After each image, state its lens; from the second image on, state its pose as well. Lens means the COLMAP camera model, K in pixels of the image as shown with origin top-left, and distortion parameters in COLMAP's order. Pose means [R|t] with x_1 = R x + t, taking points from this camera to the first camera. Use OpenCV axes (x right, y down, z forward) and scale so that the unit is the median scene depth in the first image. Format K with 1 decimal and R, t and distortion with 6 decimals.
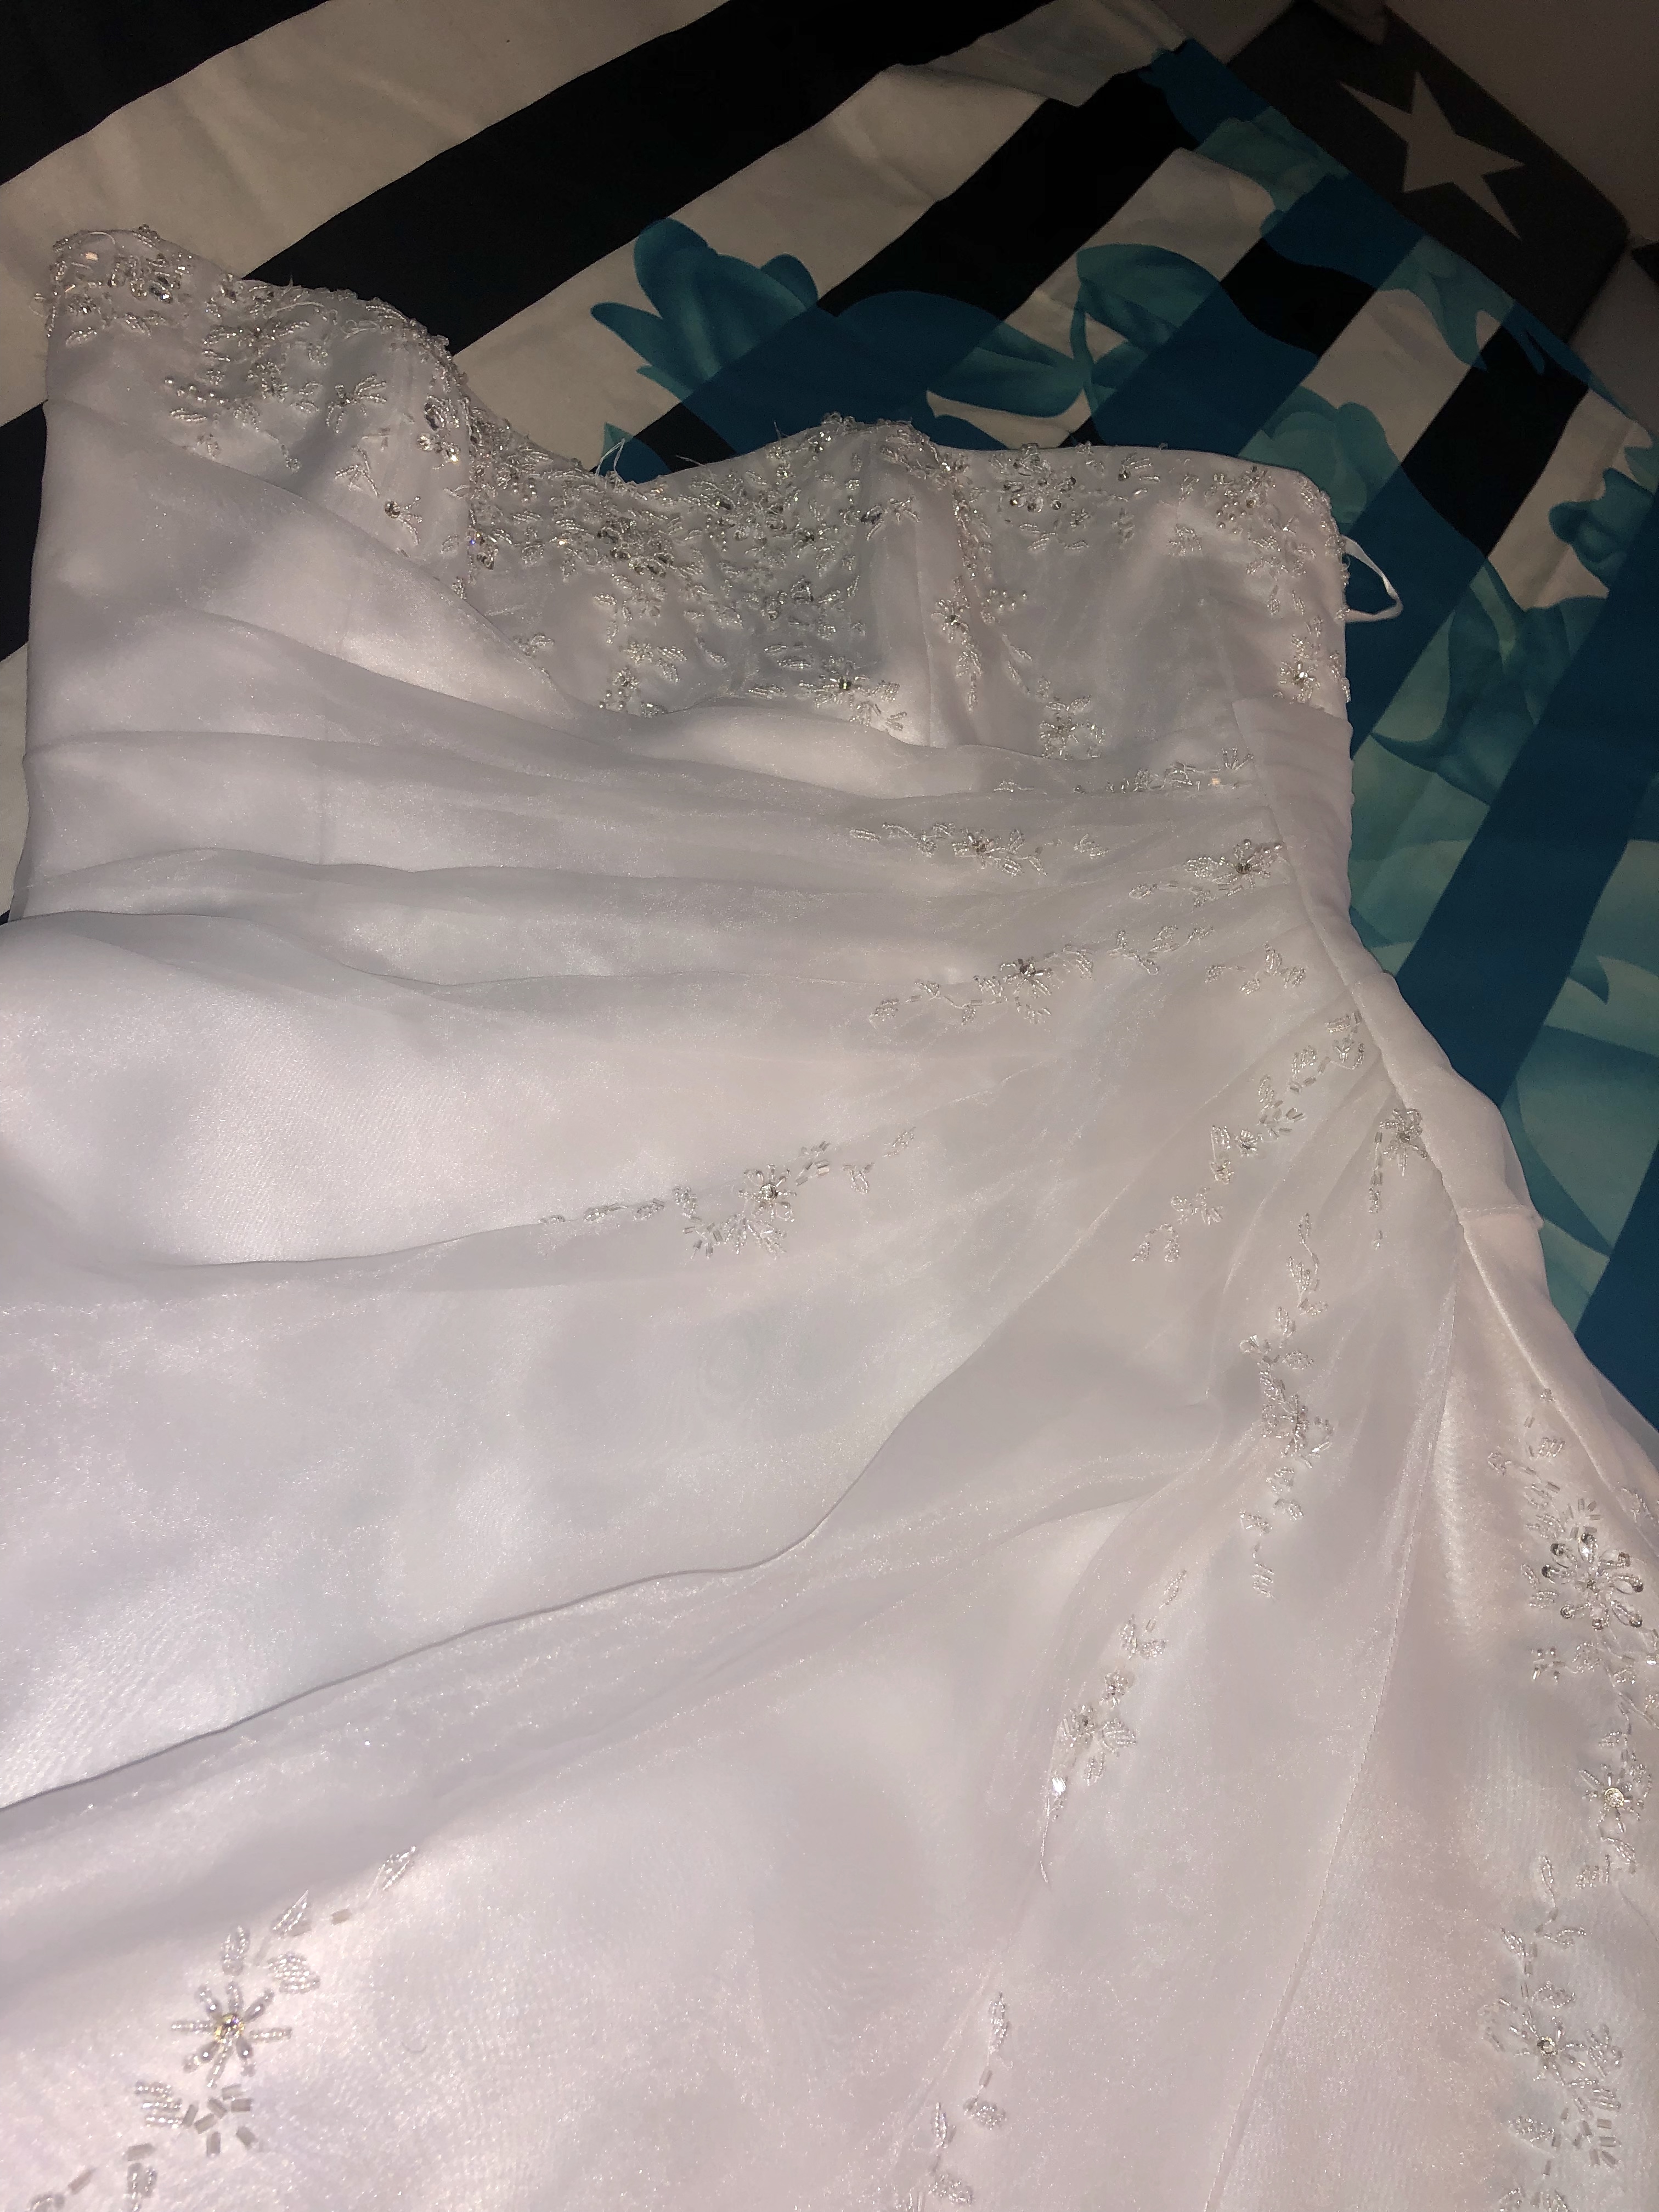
lens RADIAL K [[1807.4, 0, 856.8], [0, 1807.4, 1109.2], [0, 0, 1]] dist [0.007530, -0.001004]
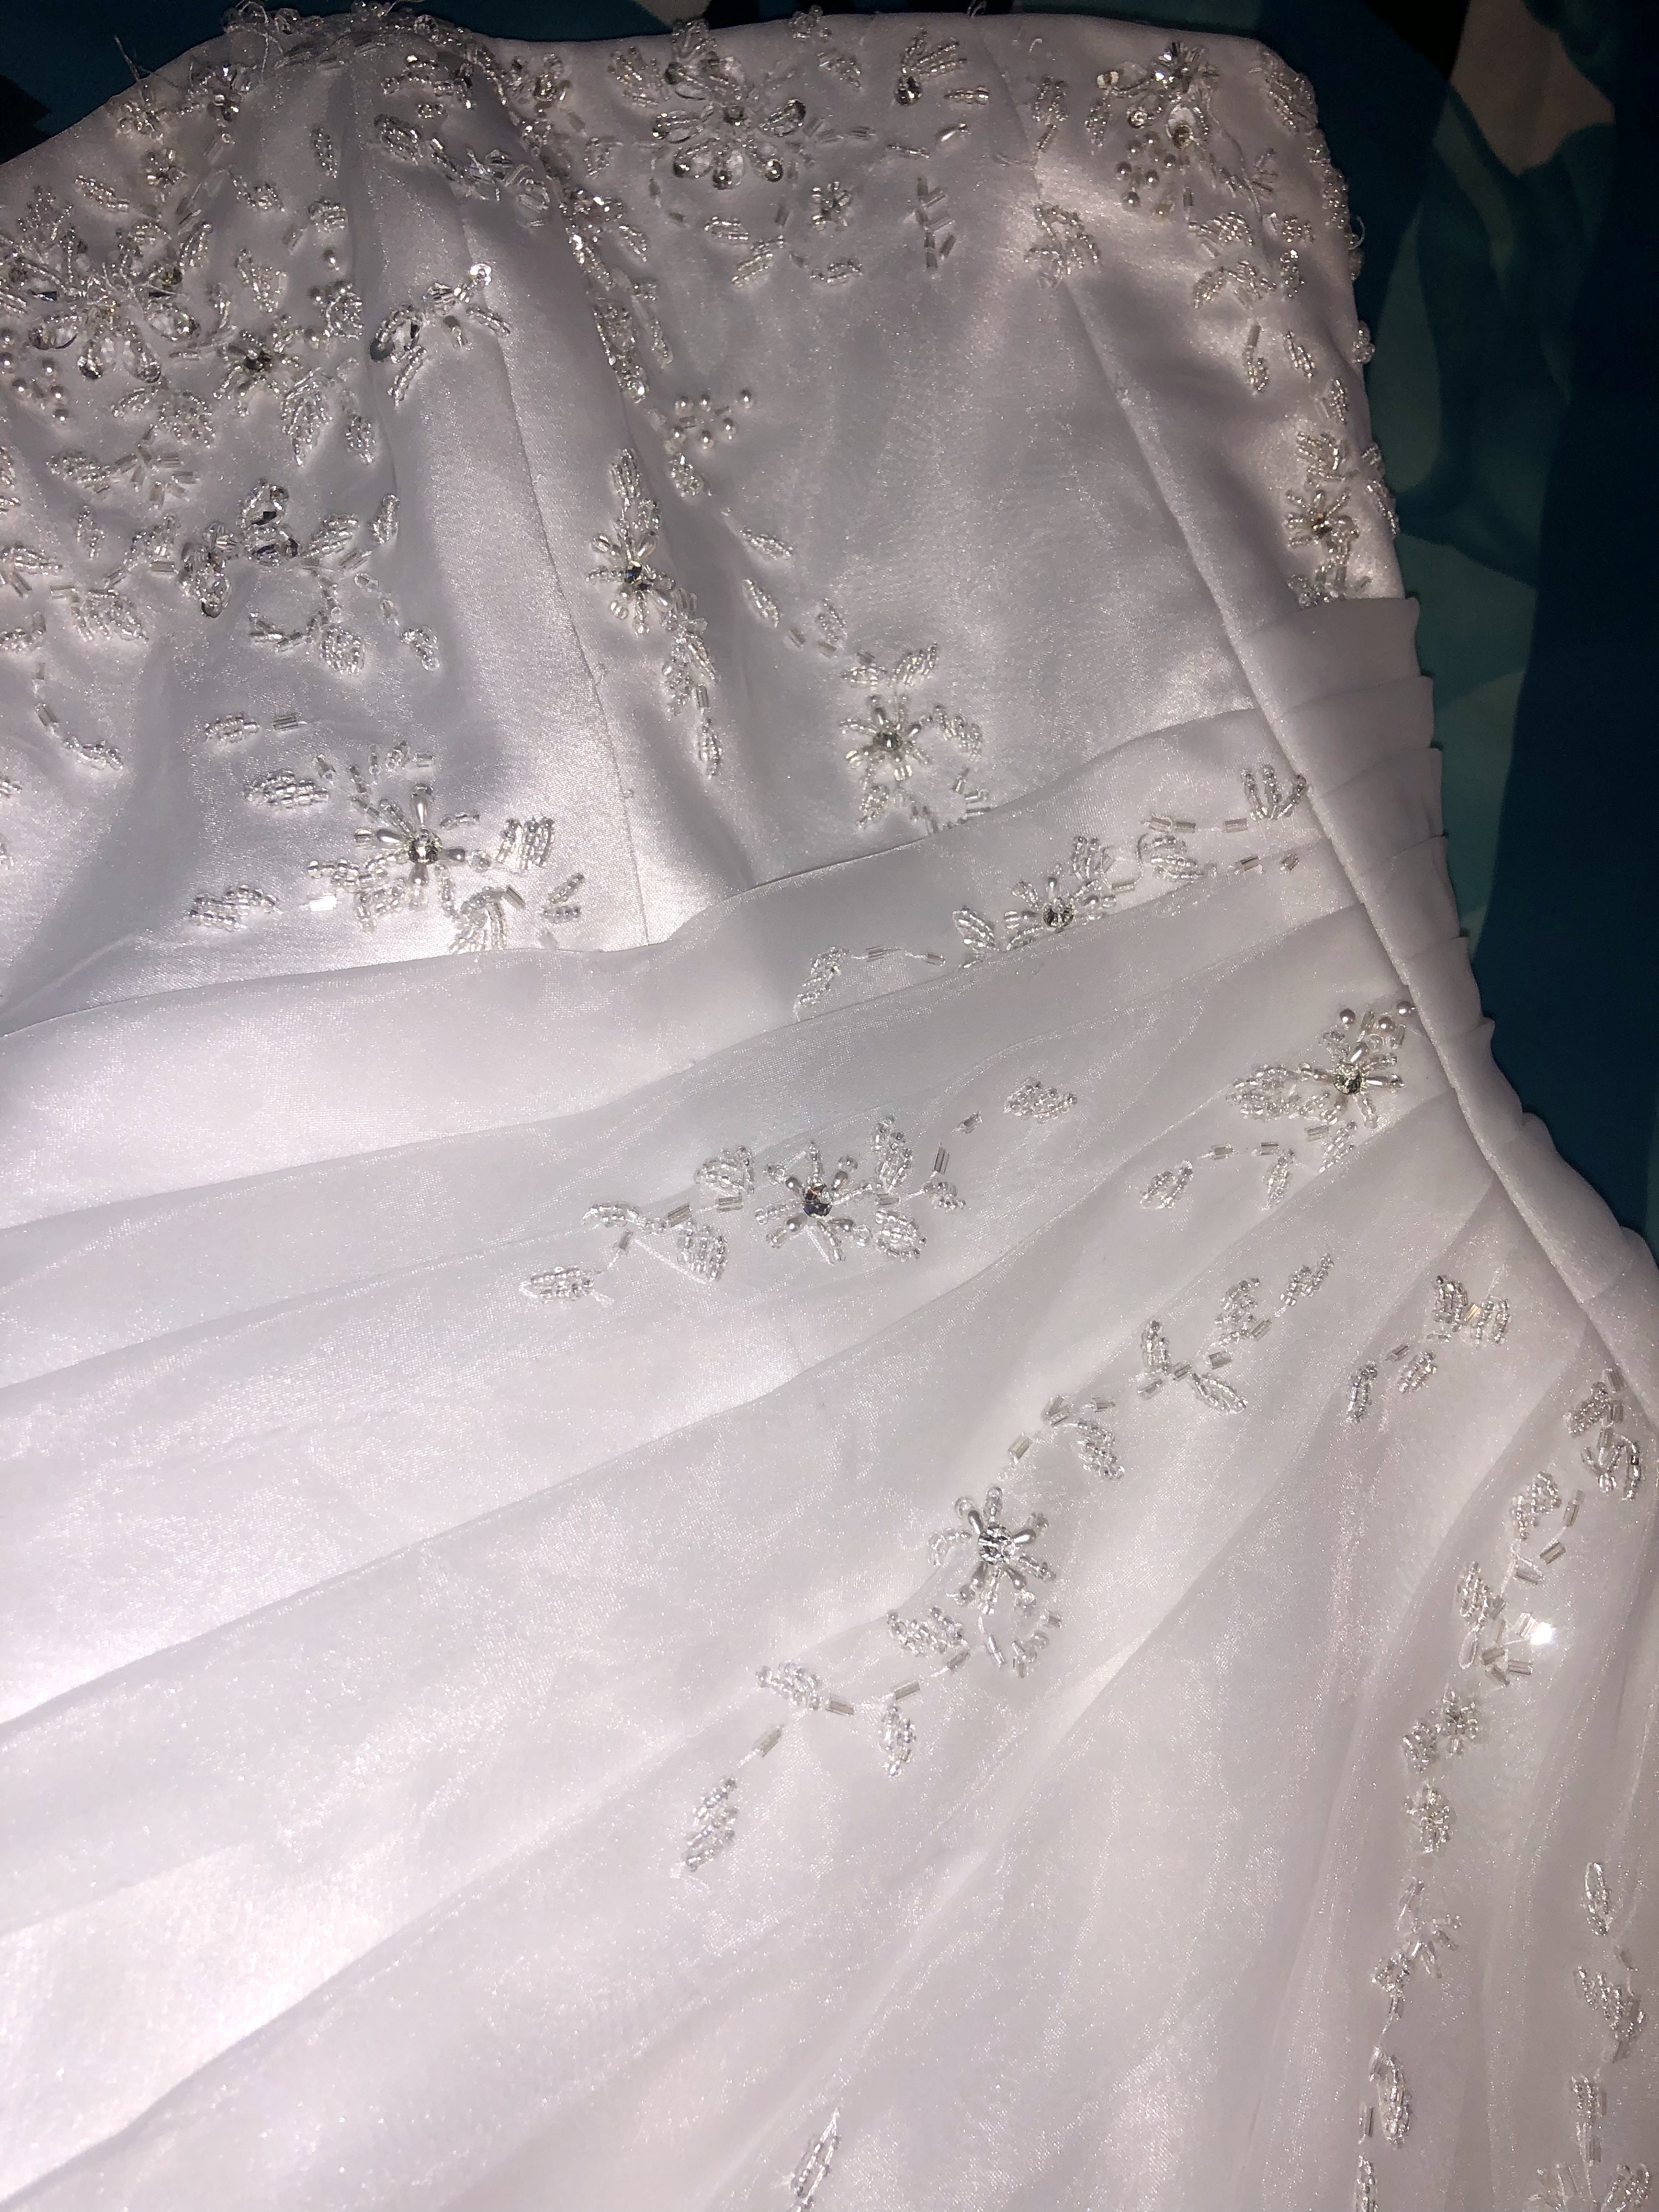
lens RADIAL K [[1807.4, 0, 856.8], [0, 1807.4, 1109.2], [0, 0, 1]] dist [0.007530, -0.001004]
pose [[0.970150, -0.195456, 0.143551, 0.015154], [0.143412, 0.939749, 0.310331, -0.240609], [-0.195558, -0.280481, 0.939727, 0.469671]]
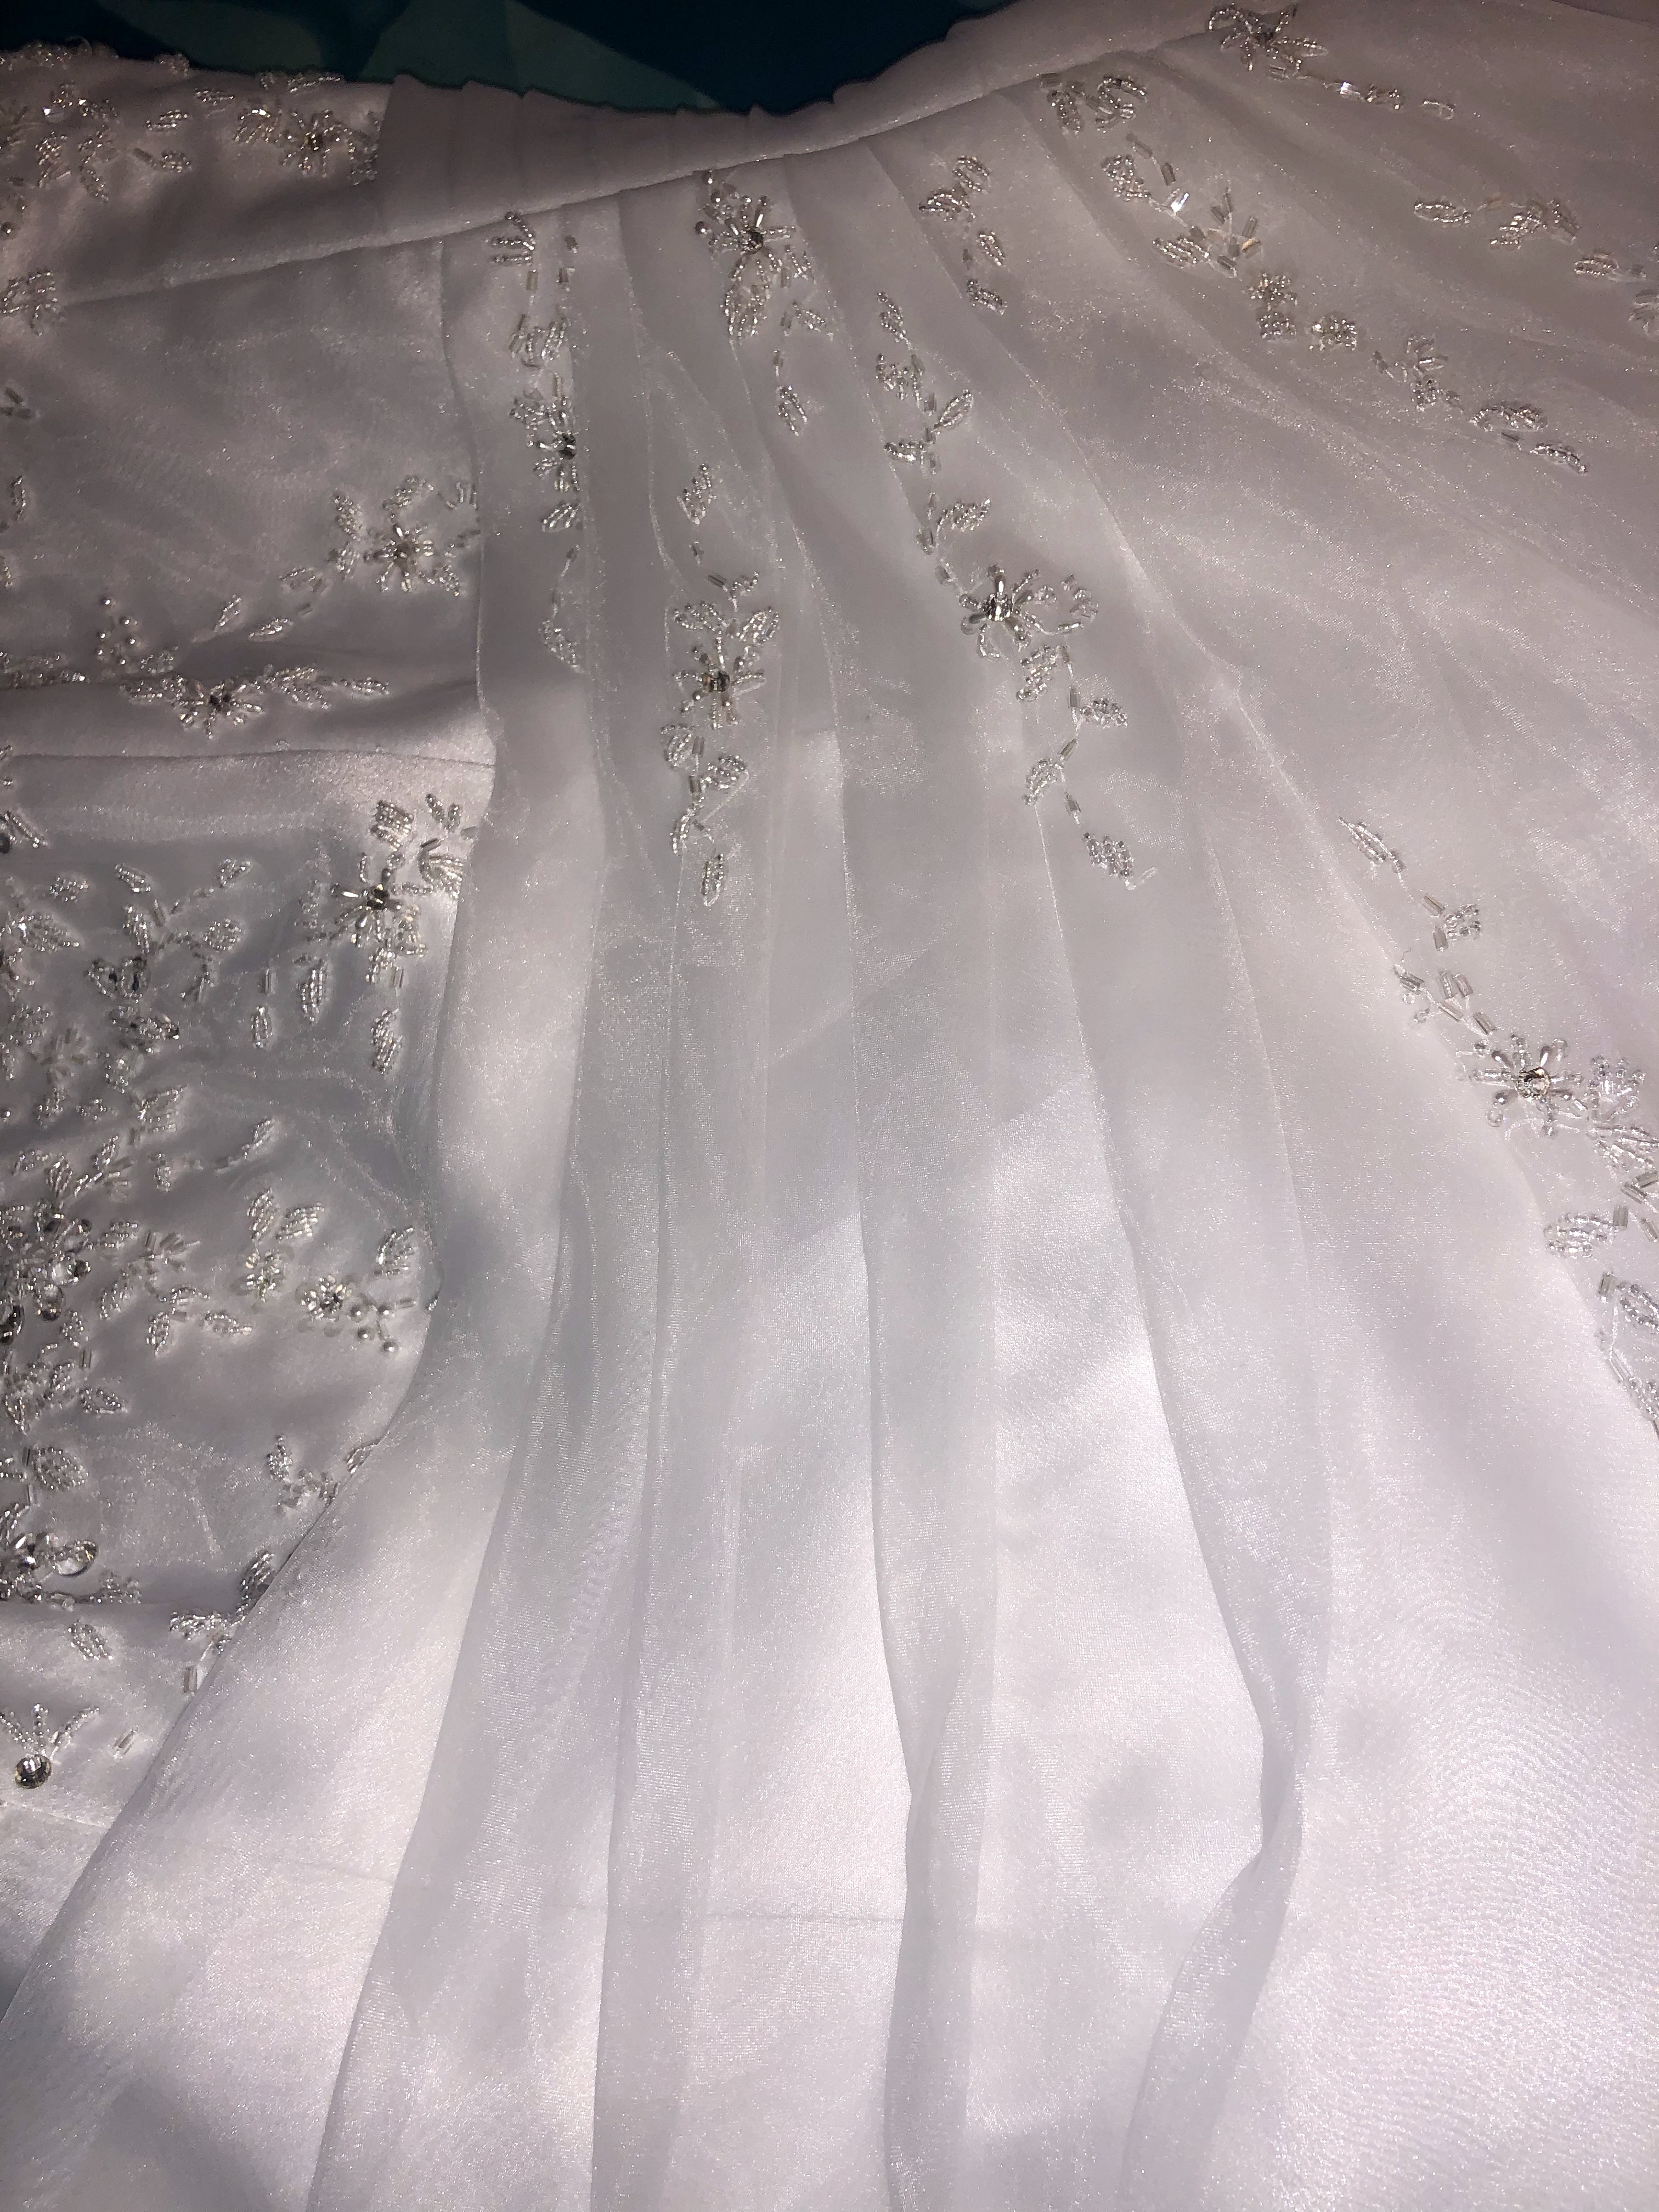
lens RADIAL K [[1818.2, 0, 838.8], [0, 1818.2, 1058.7], [0, 0, 1]] dist [-0.013217, 0.044093]
pose [[0.068037, -0.997645, 0.008669, -0.040313], [0.949050, 0.067398, 0.307833, -0.220283], [-0.307692, -0.012716, 0.951401, 0.356411]]
